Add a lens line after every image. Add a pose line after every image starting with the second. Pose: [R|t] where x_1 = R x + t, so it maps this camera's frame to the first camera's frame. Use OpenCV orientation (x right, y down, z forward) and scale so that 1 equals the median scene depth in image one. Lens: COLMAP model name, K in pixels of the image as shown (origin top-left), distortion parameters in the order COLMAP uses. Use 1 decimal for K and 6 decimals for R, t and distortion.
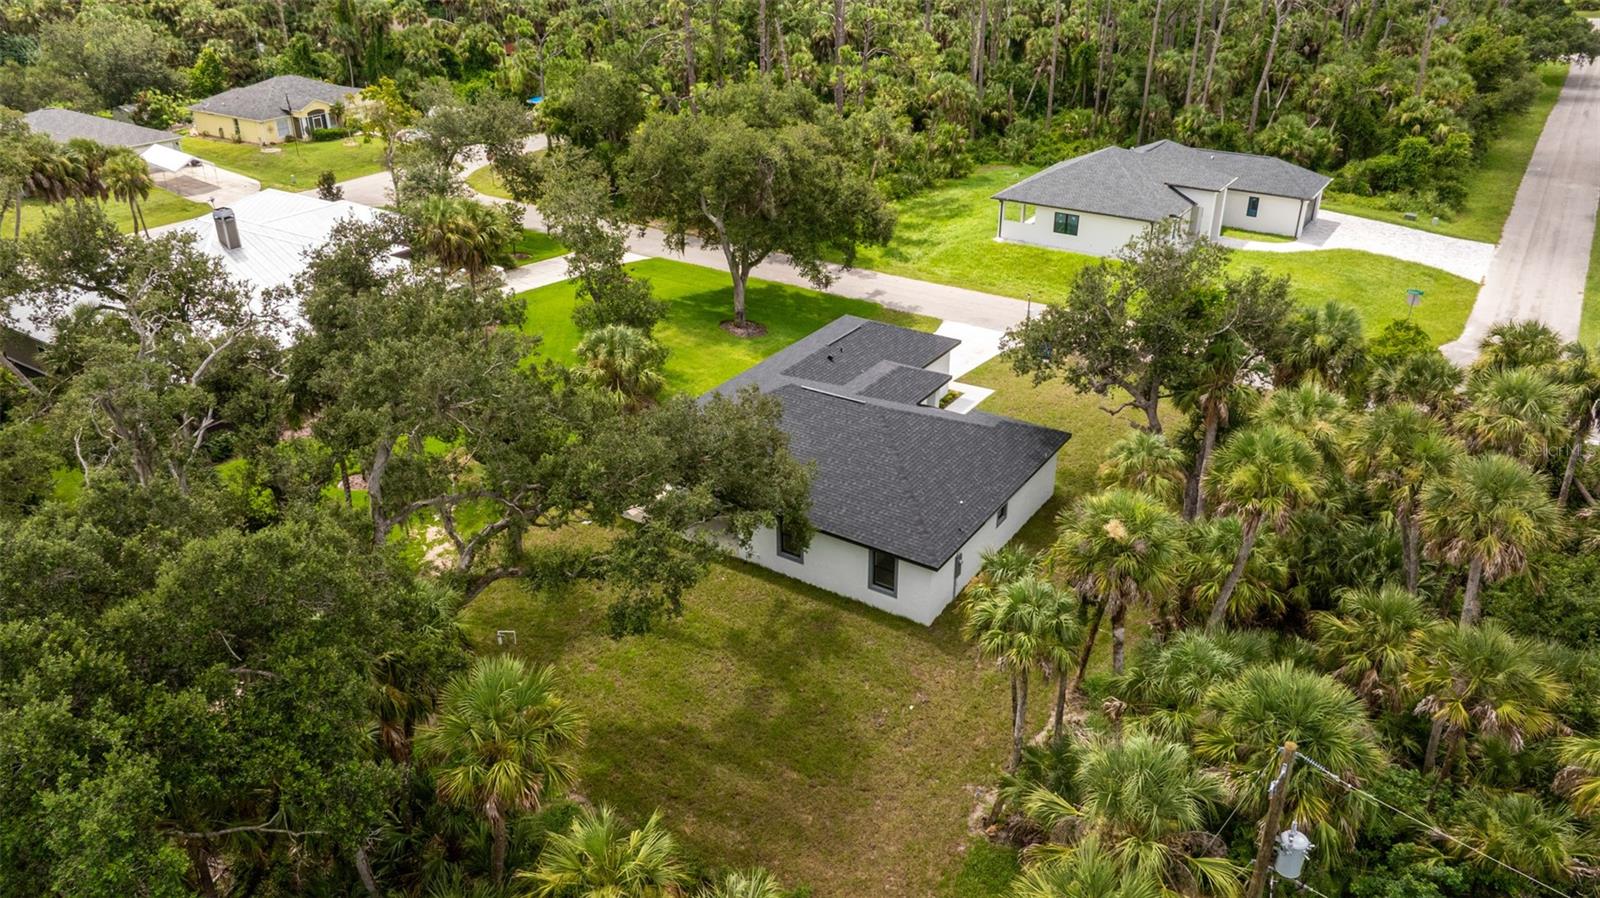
lens RADIAL K [[1114.2, 0, 802.8], [0, 1114.2, 453.2], [0, 0, 1]] dist [-0.023517, 0.003578]
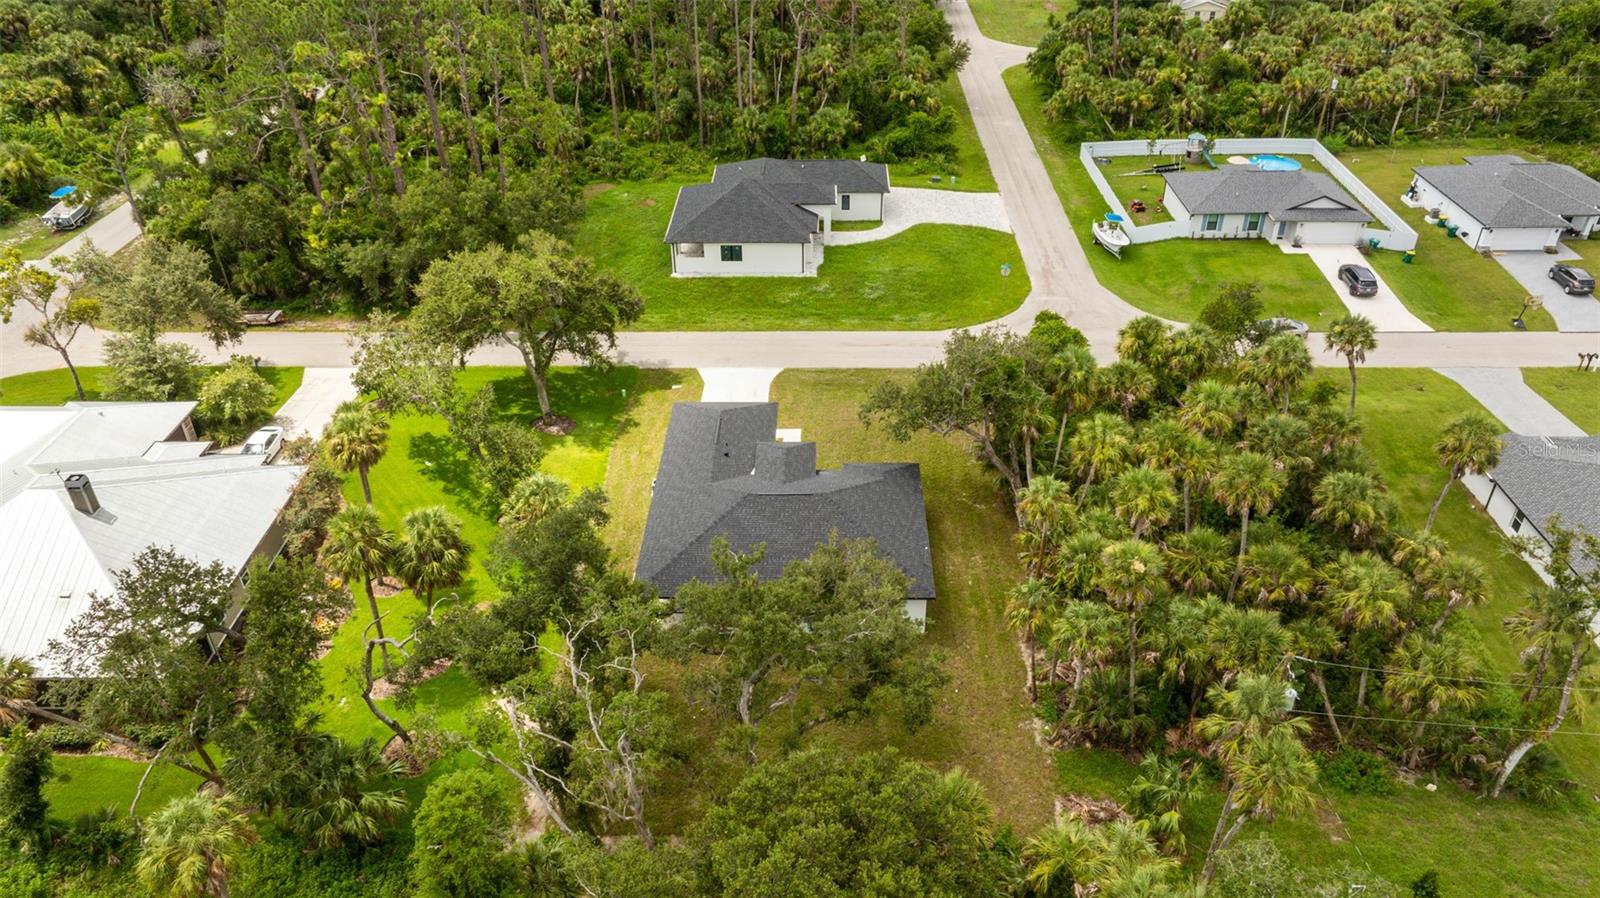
lens RADIAL K [[1114.2, 0, 802.8], [0, 1114.2, 453.2], [0, 0, 1]] dist [-0.023517, 0.003578]
pose [[0.843762, -0.298627, 0.445968, -0.290290], [0.252375, 0.954078, 0.161377, -0.166687], [-0.473679, -0.023613, 0.880381, -0.105040]]
